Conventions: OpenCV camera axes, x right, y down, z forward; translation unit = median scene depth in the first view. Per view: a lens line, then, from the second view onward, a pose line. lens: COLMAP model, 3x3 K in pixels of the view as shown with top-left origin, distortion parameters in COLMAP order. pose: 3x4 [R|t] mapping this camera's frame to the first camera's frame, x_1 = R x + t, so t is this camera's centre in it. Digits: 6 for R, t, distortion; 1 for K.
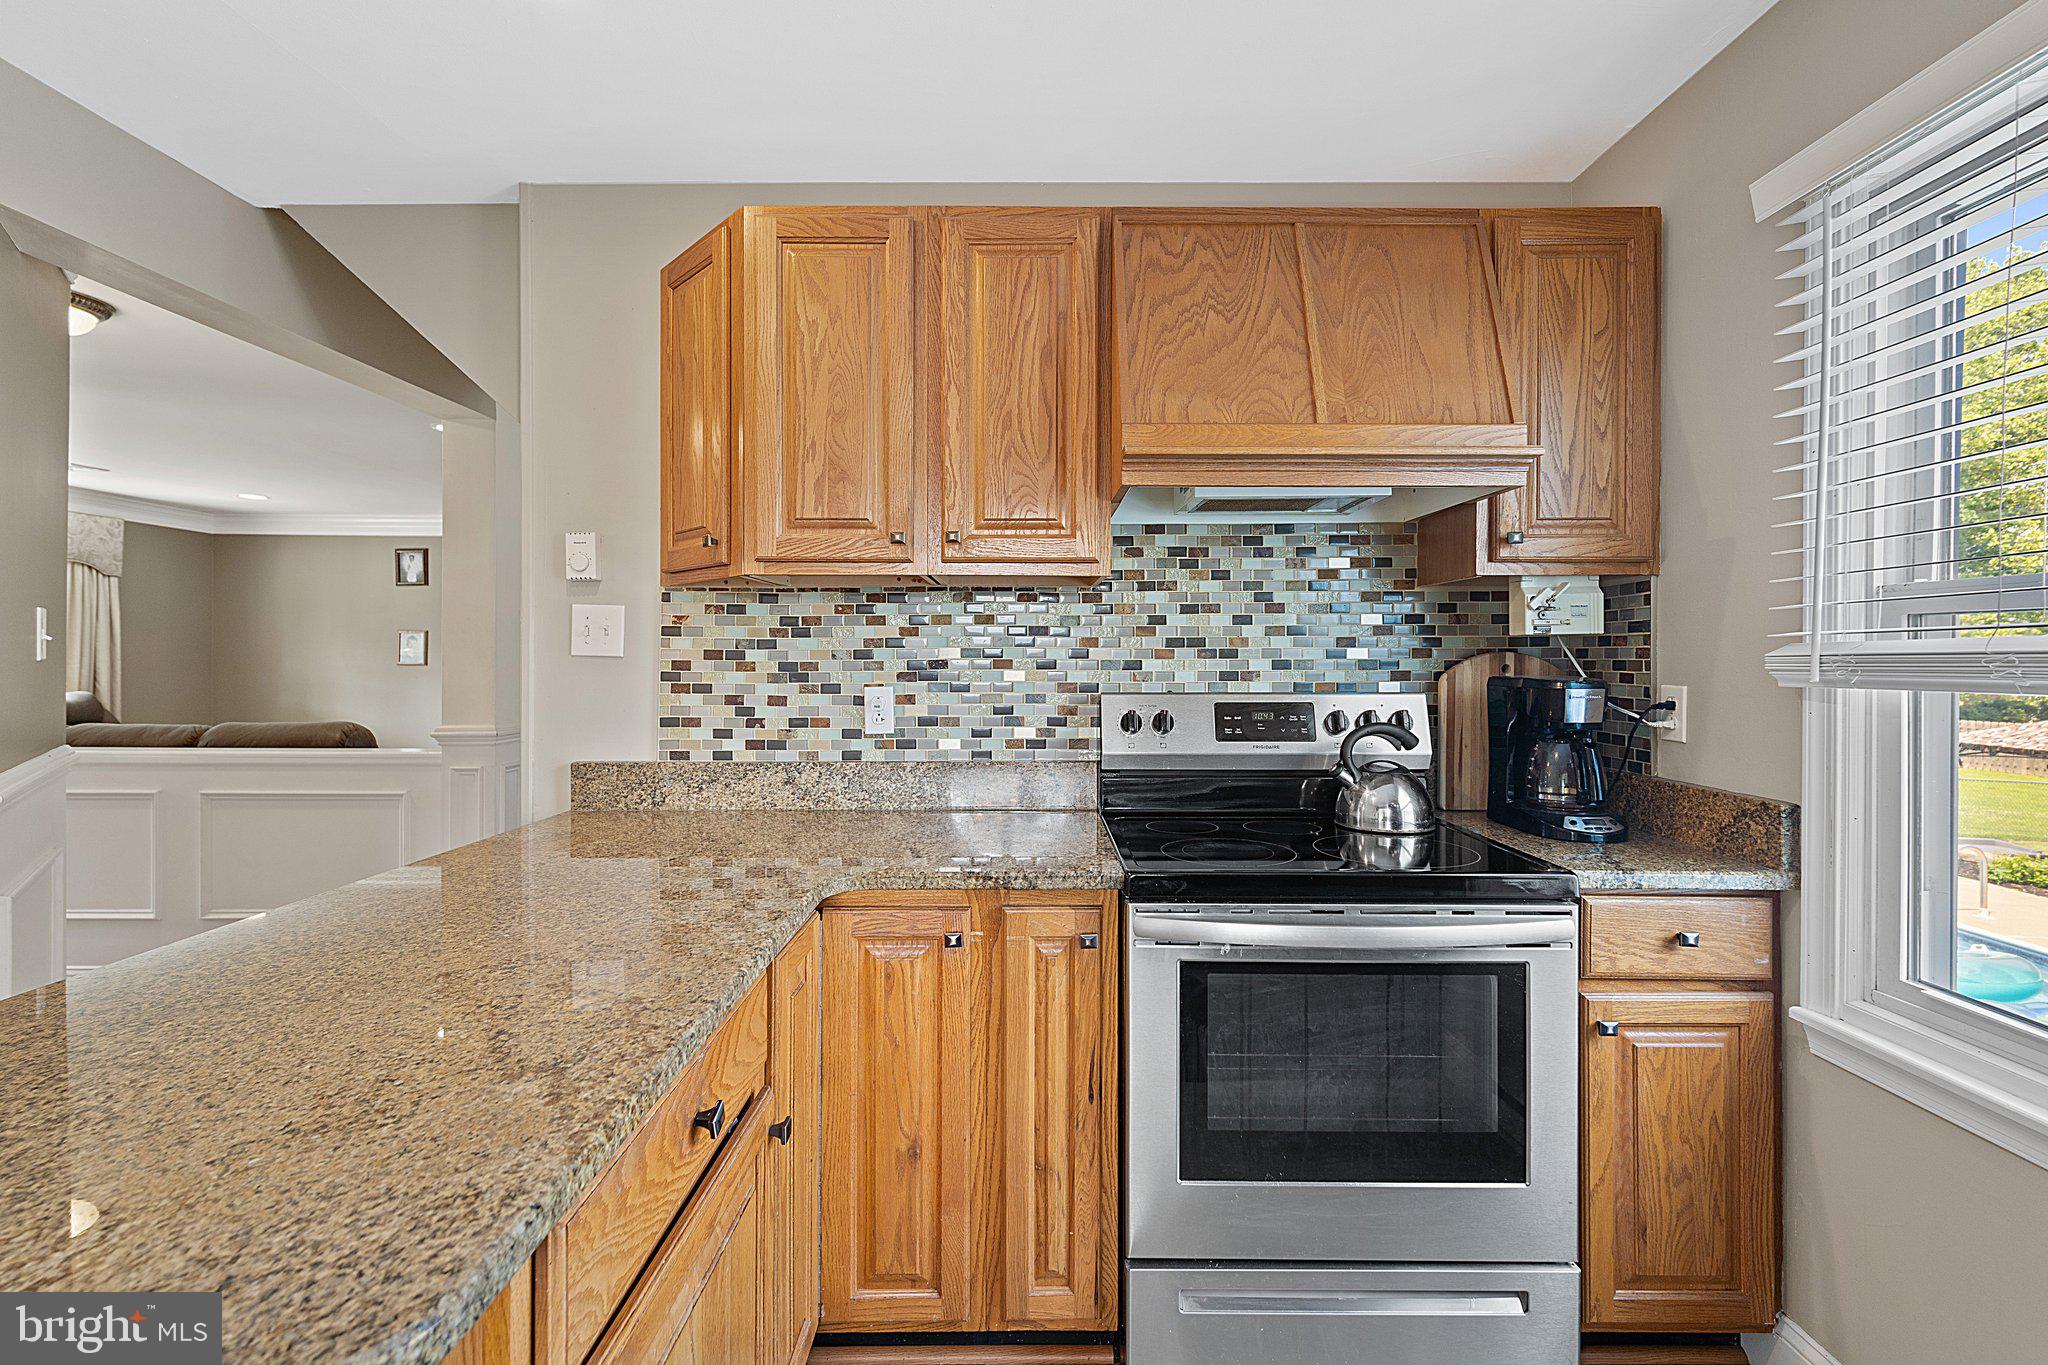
lens RADIAL K [[887.7, 0, 1028.7], [0, 887.7, 662.9], [0, 0, 1]] dist [0.005975, -0.001091]
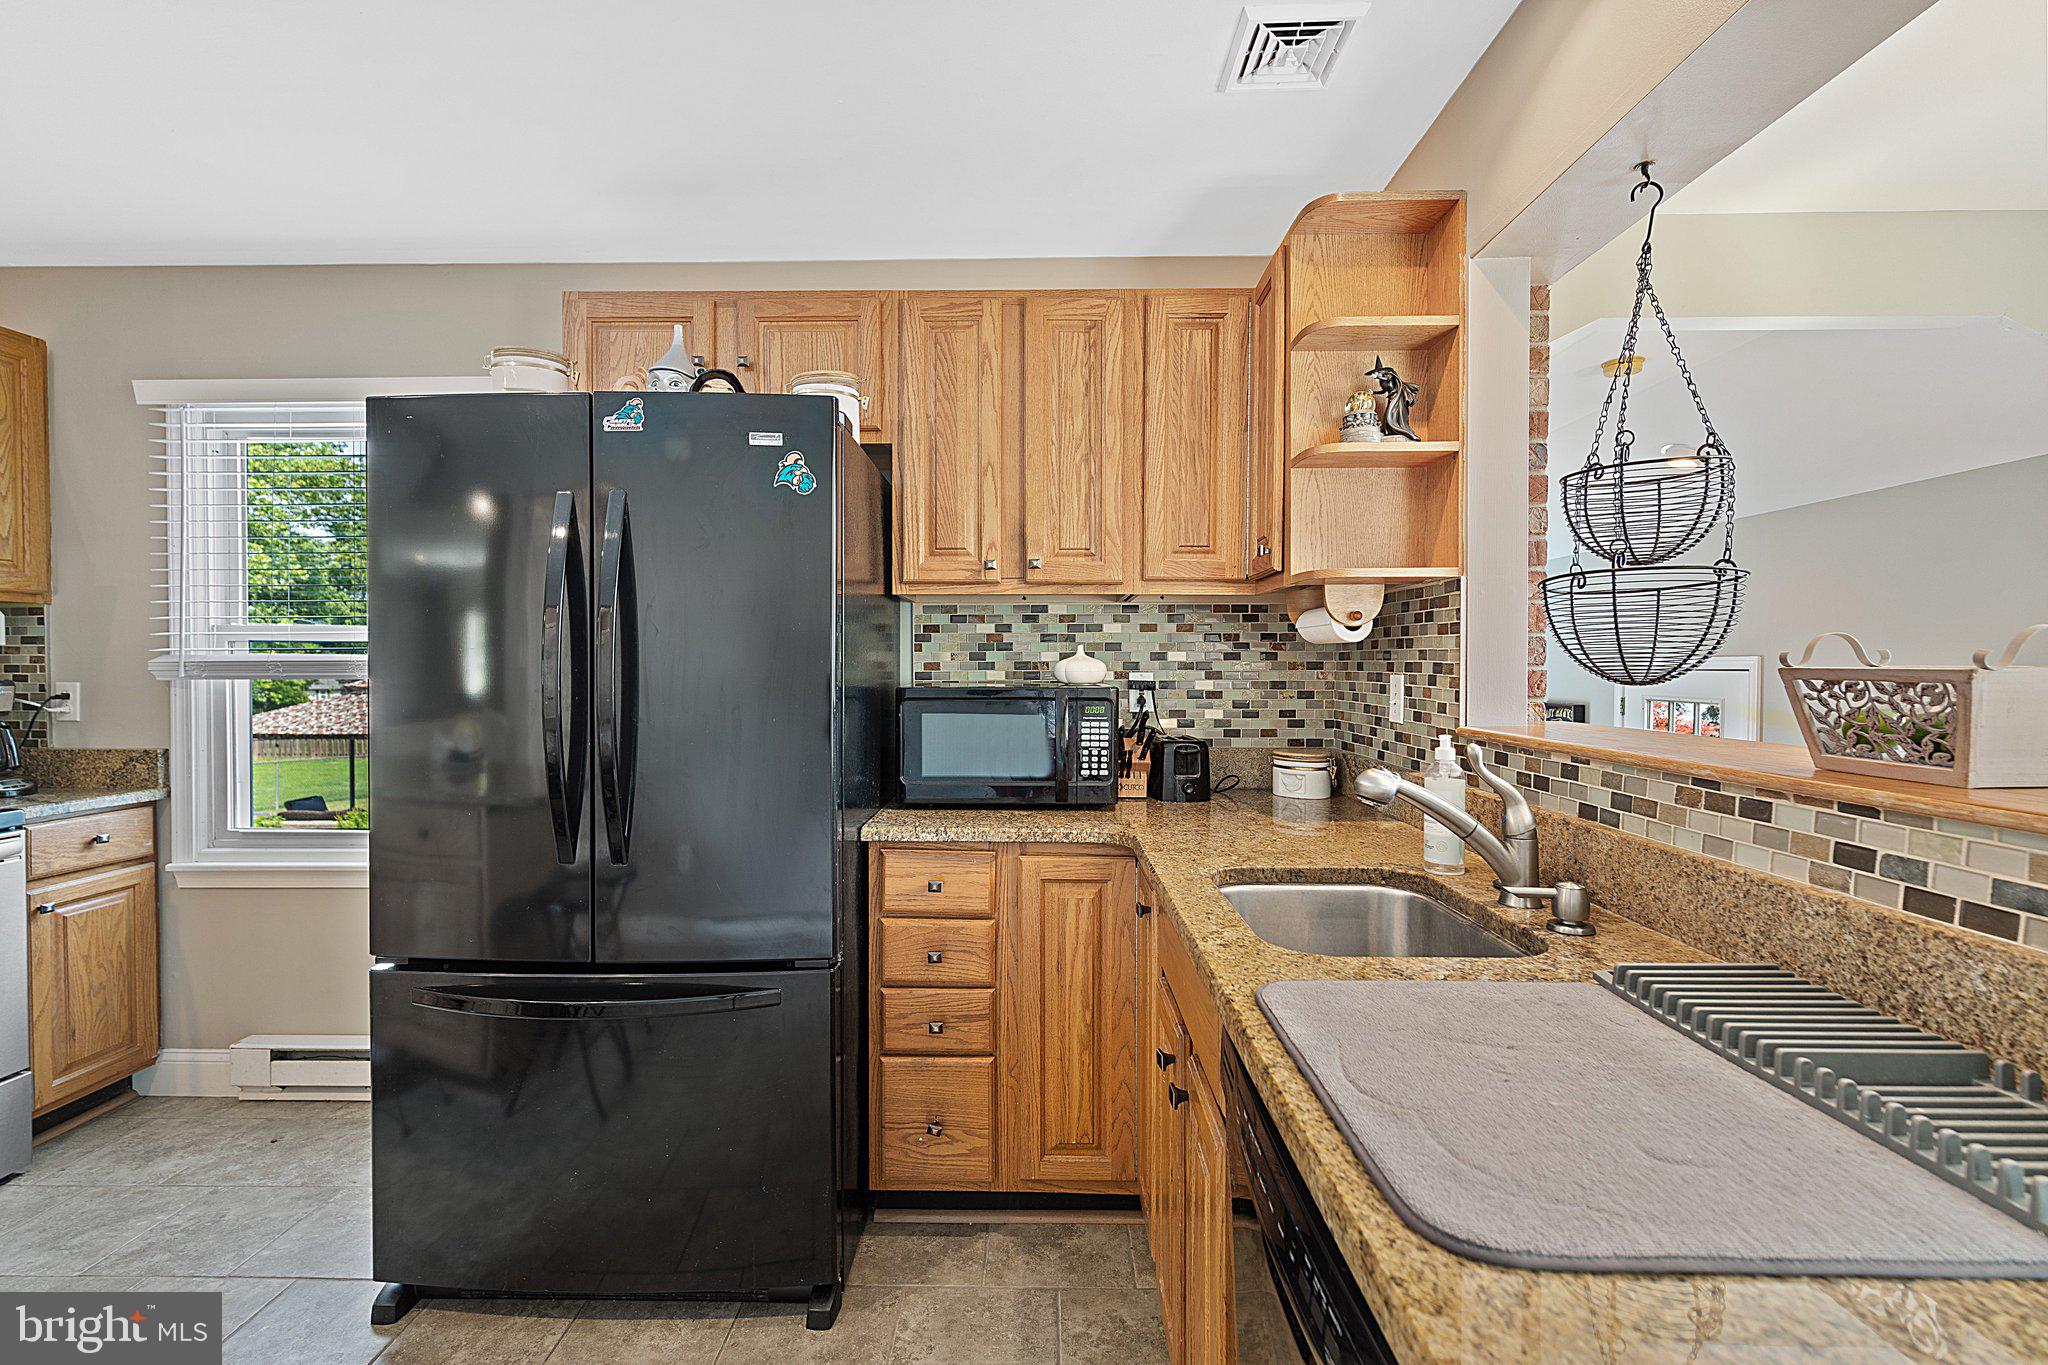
lens RADIAL K [[887.7, 0, 1018.4], [0, 887.7, 676.1], [0, 0, 1]] dist [0.005975, -0.001091]
pose [[0.021684, -0.015739, 0.999641, -0.675703], [0.004637, 0.999867, 0.015642, -0.000127], [-0.999754, 0.004296, 0.021754, -0.561320]]
